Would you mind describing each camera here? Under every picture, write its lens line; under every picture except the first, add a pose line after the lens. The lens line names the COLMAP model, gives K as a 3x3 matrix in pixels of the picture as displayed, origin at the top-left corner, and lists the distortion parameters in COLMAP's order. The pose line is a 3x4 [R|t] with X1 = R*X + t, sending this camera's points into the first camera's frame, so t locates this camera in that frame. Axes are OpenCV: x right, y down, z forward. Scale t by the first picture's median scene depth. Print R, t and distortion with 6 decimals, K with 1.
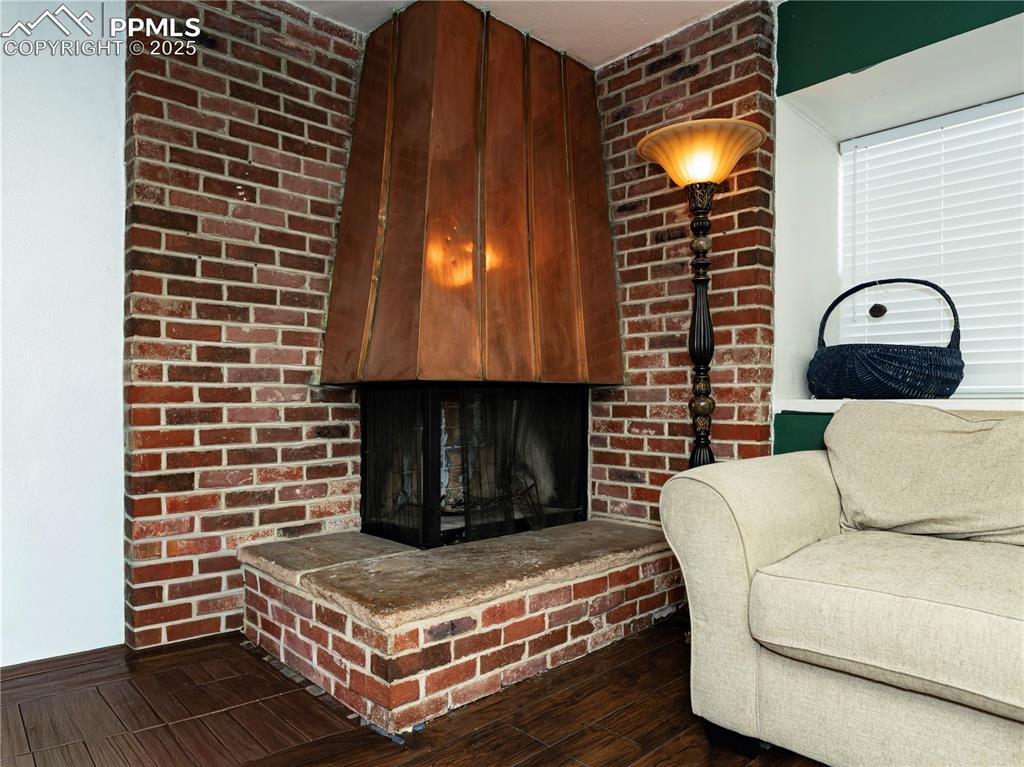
lens RADIAL K [[650.6, 0, 536.3], [0, 650.6, 419.9], [0, 0, 1]] dist [-0.005809, -0.001543]
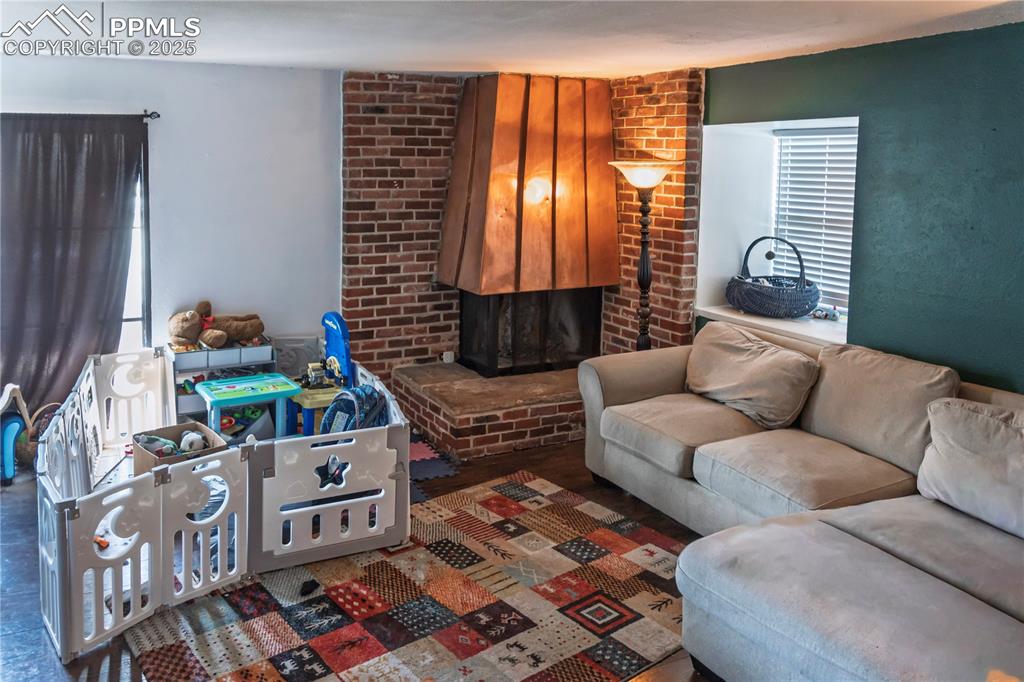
lens RADIAL K [[766.9, 0, 512.0], [0, 766.9, 341.0], [0, 0, 1]] dist [-0.011157, -0.006669]
pose [[0.963082, 0.080793, -0.256800, 0.449534], [-0.031099, 0.980907, 0.191975, -0.327106], [0.267407, -0.176901, 0.947206, -1.034563]]
